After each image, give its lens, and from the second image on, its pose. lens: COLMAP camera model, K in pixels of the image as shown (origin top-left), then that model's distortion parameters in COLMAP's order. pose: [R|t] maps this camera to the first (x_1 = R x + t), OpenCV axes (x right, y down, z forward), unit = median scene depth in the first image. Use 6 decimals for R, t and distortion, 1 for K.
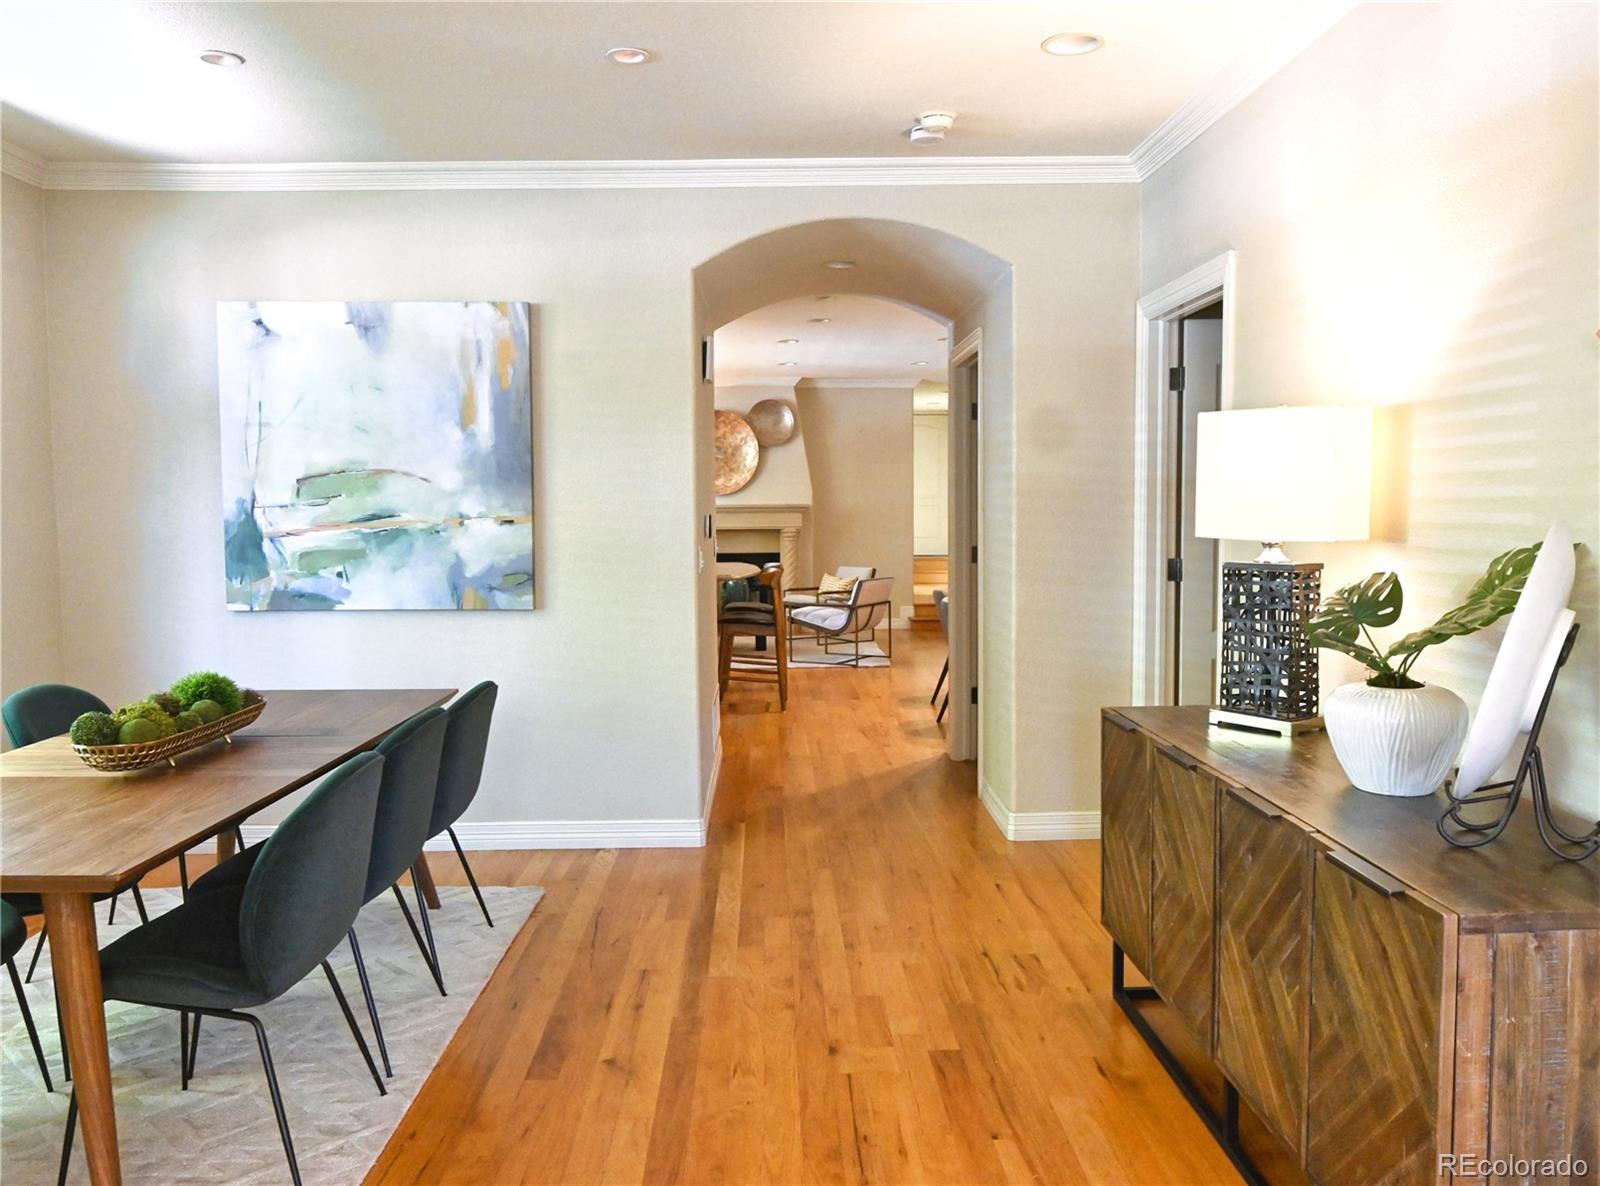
lens RADIAL K [[1219.6, 0, 803.4], [0, 1219.6, 596.2], [0, 0, 1]] dist [-0.011866, 0.000666]
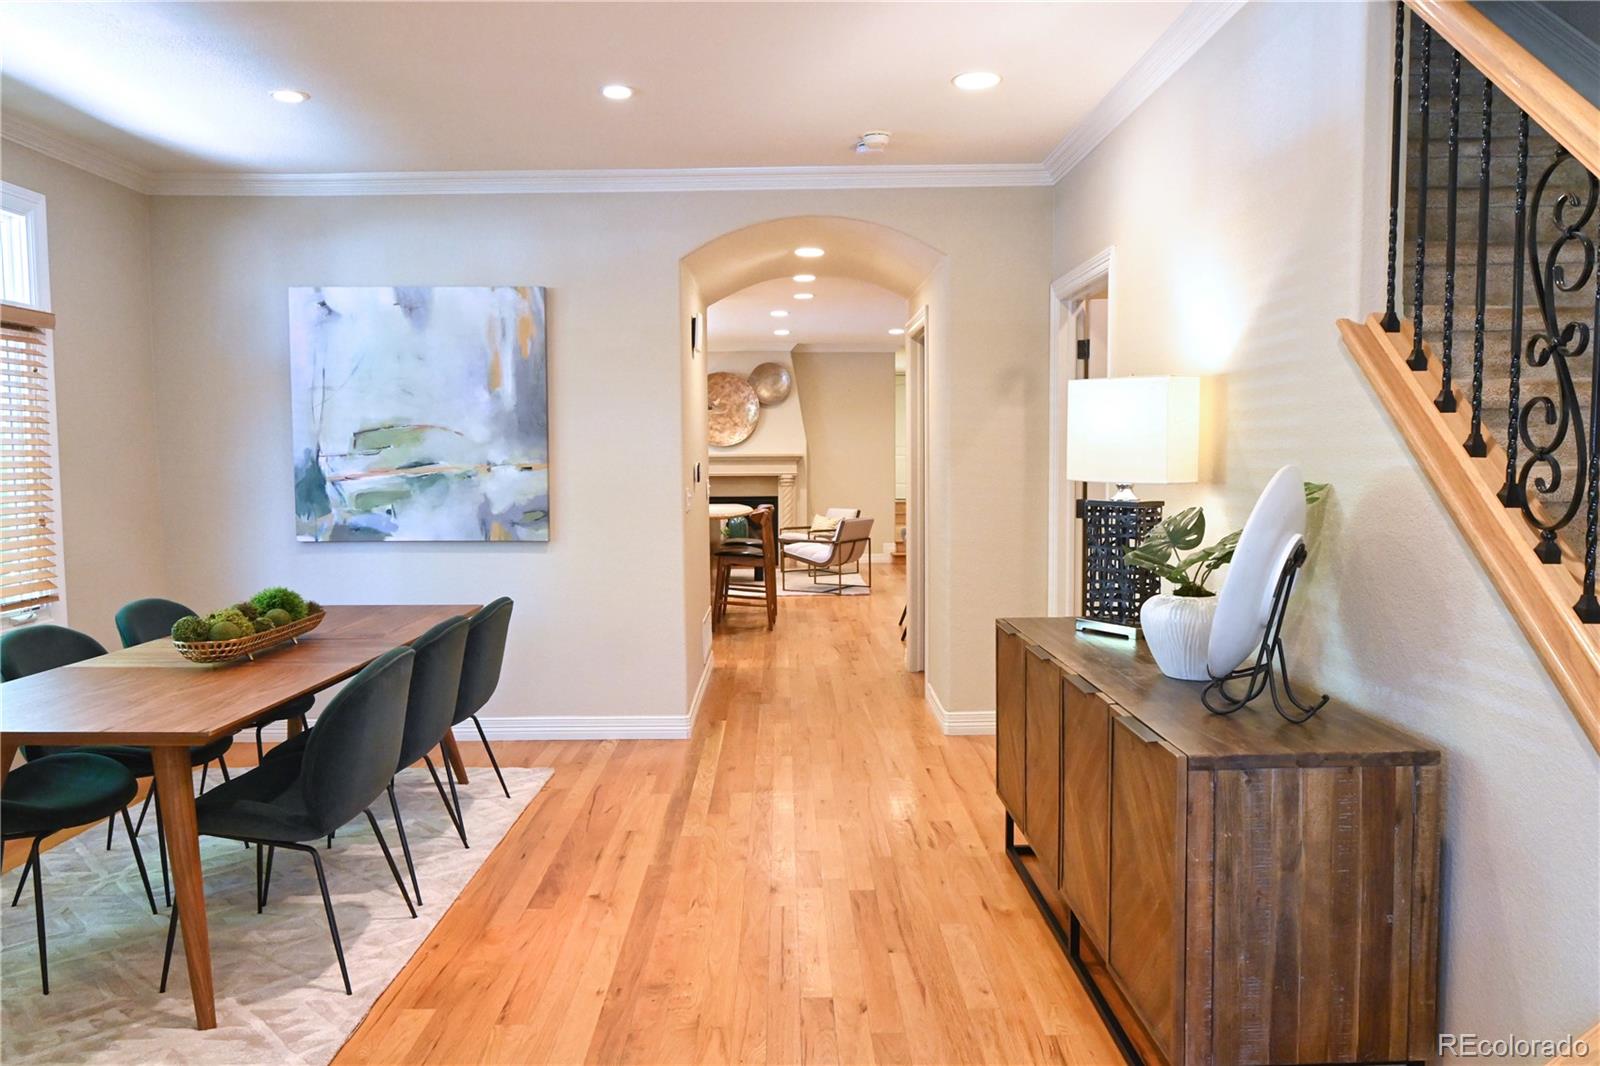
lens RADIAL K [[1095.8, 0, 795.9], [0, 1095.8, 534.4], [0, 0, 1]] dist [-0.009417, -0.004921]
pose [[0.999851, 0.001679, -0.017191, 0.060847], [-0.001712, 0.999997, -0.001875, 0.008704], [0.017187, 0.001904, 0.999850, -0.115633]]
